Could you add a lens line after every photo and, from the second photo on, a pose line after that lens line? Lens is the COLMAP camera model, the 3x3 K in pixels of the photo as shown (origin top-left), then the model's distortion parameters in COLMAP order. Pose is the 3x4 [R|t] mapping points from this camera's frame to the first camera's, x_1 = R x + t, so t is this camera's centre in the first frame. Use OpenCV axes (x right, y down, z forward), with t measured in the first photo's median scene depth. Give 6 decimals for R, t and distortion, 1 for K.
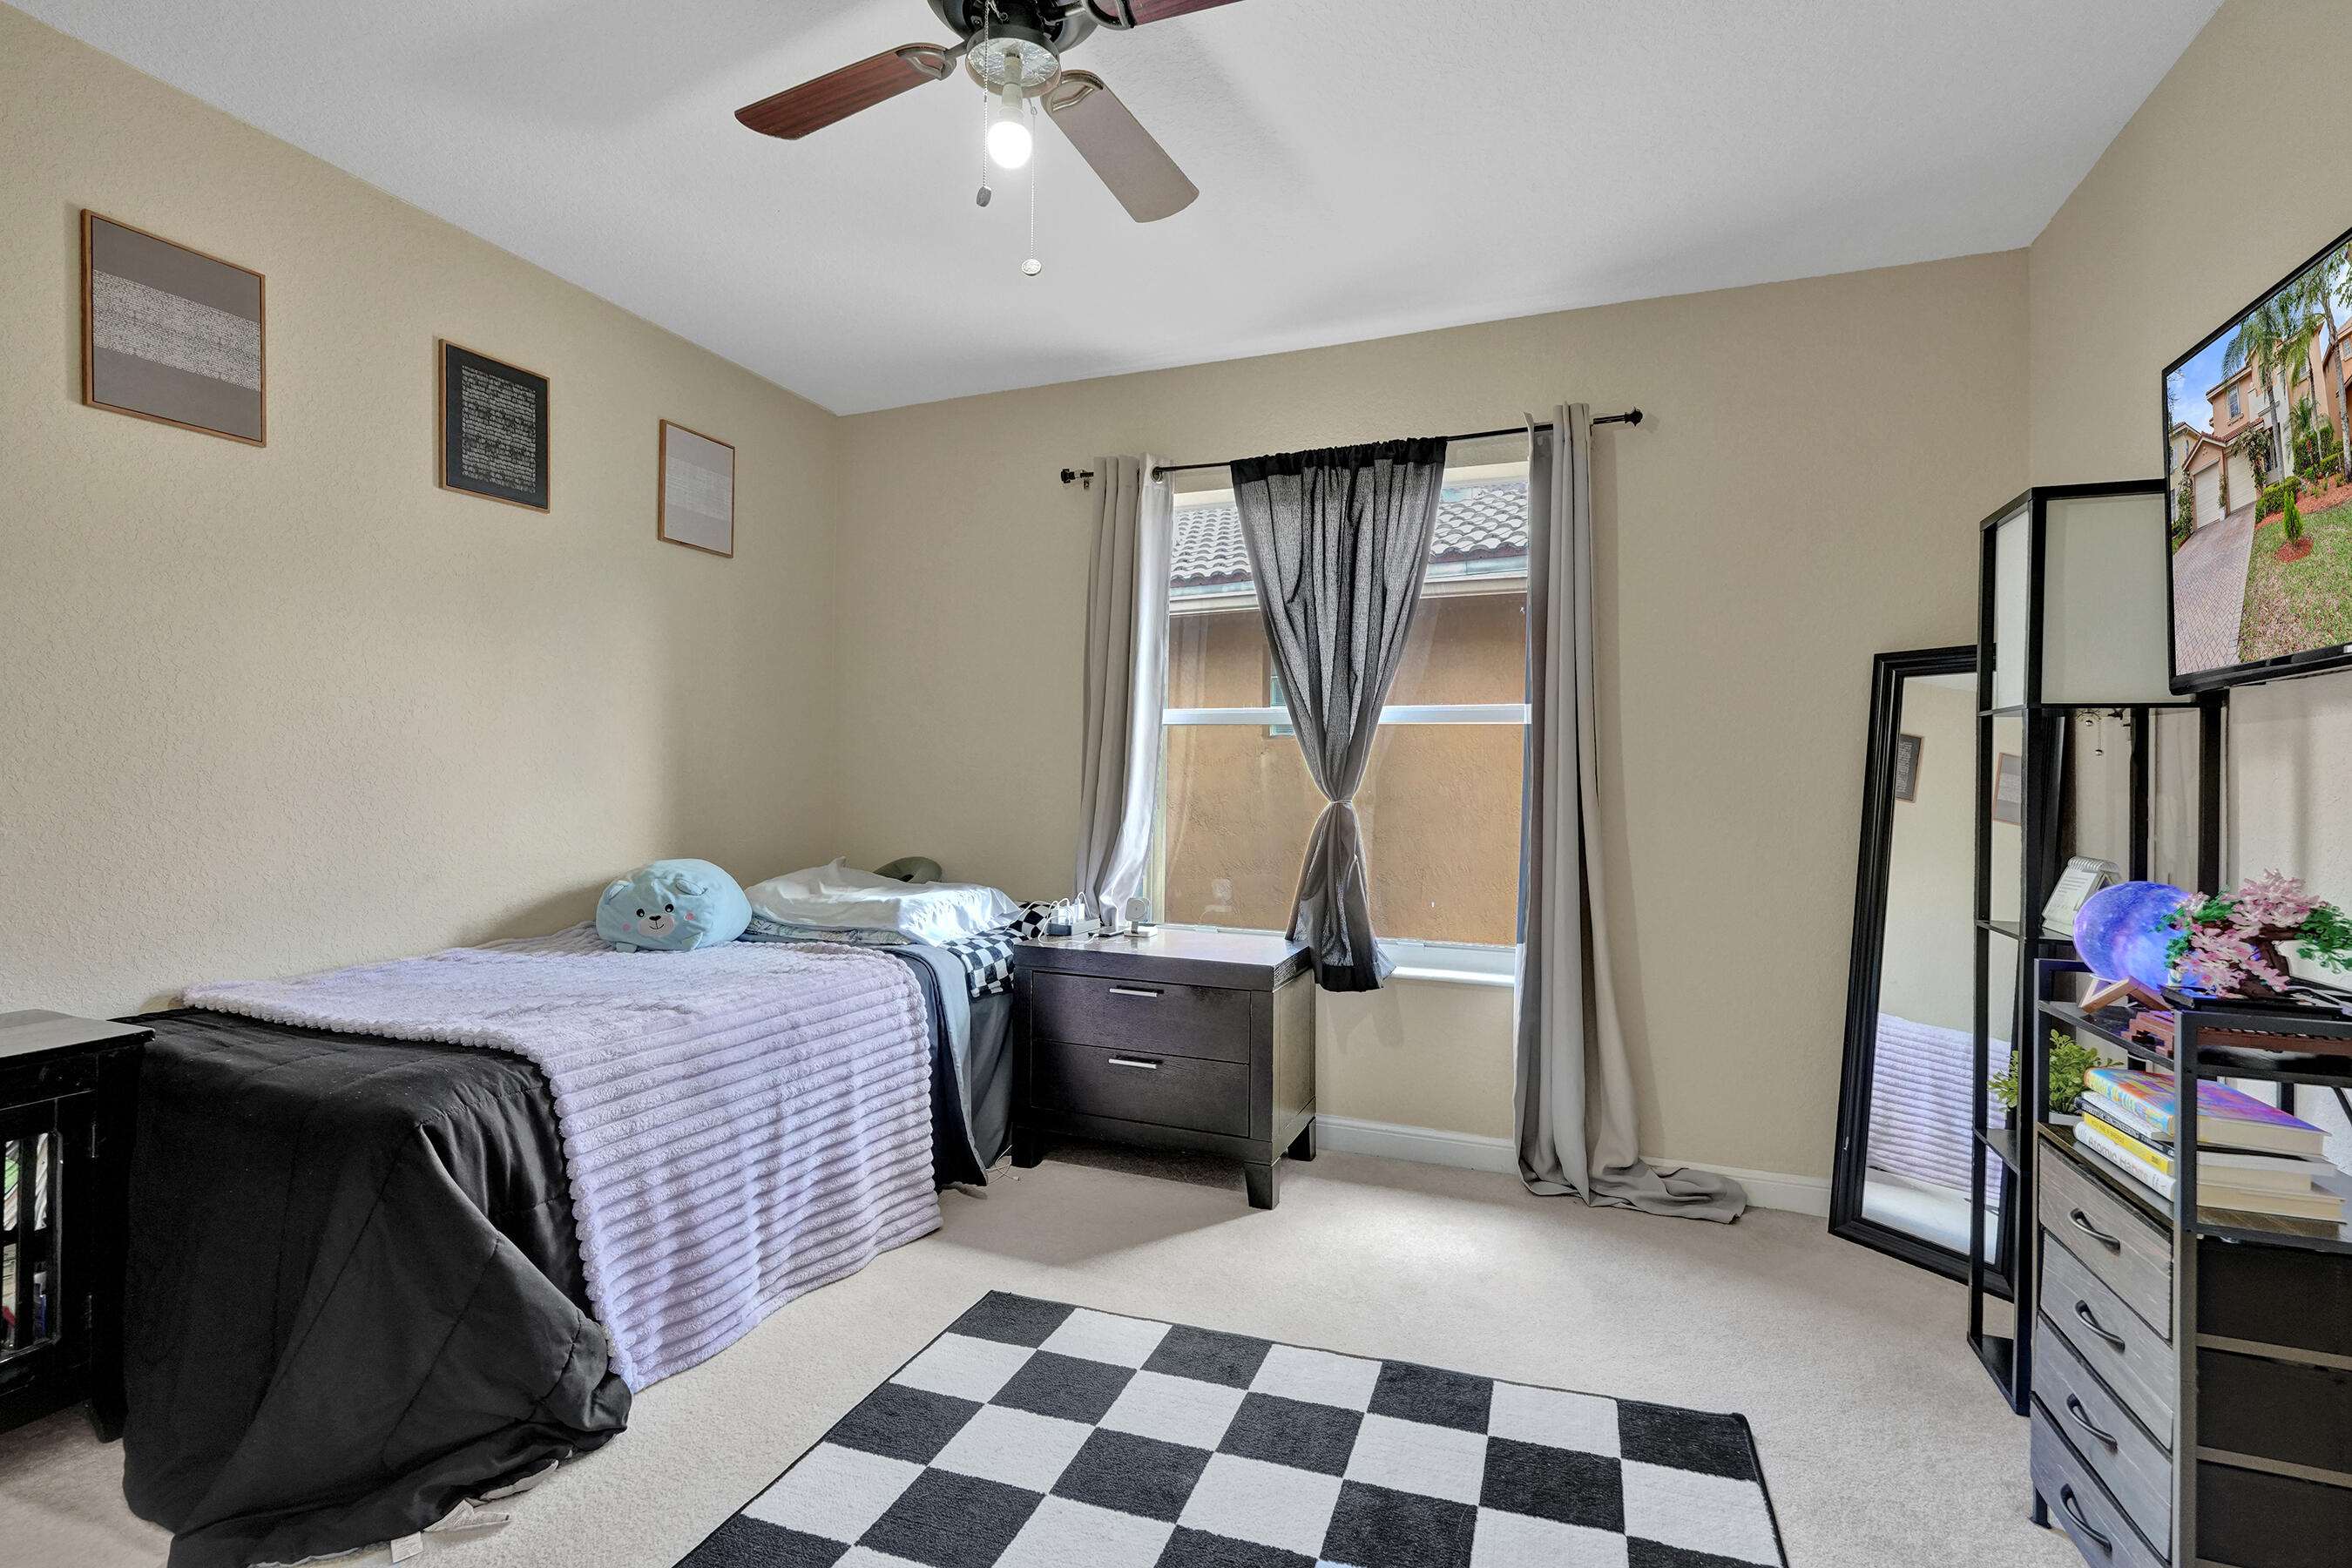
lens RADIAL K [[1040.5, 0, 1165.3], [0, 1040.5, 760.5], [0, 0, 1]] dist [-0.009299, 0.002708]
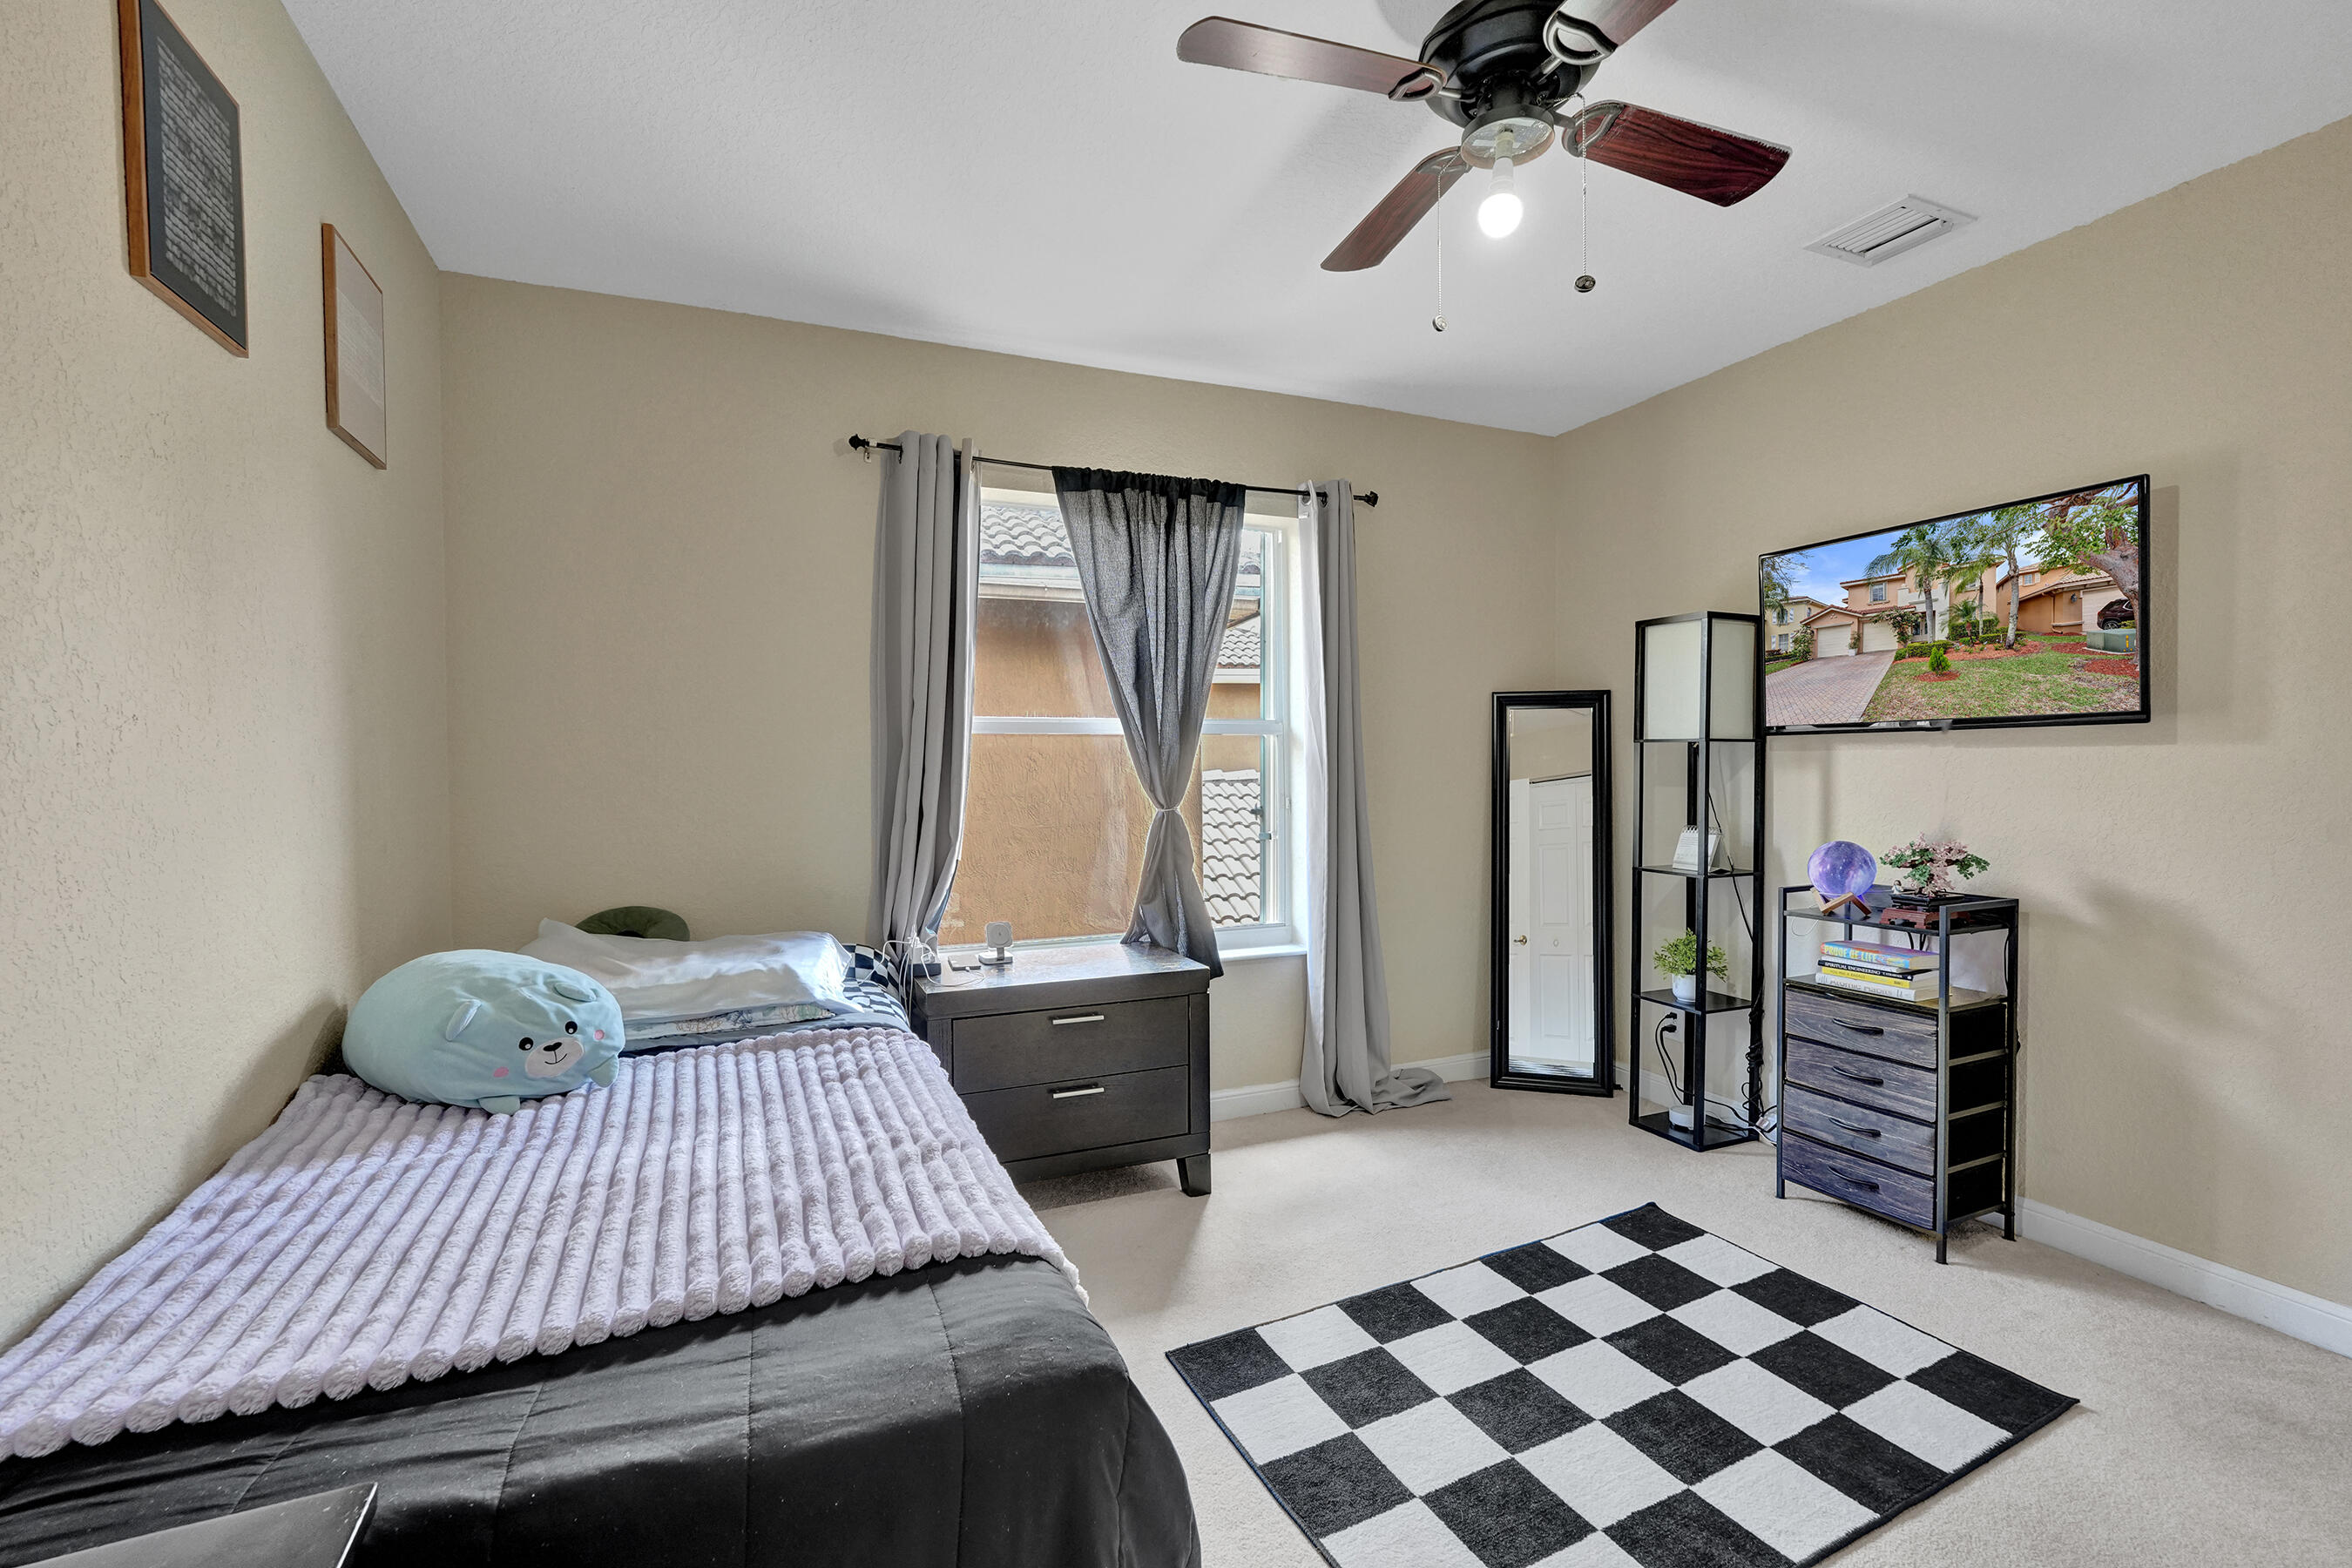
lens RADIAL K [[1040.5, 0, 1097.8], [0, 1040.5, 769.7], [0, 0, 1]] dist [-0.009299, 0.002708]
pose [[0.718598, -0.025579, 0.694956, -0.679073], [0.003212, 0.999435, 0.033465, -0.040115], [-0.695419, -0.021815, 0.718273, 0.299970]]
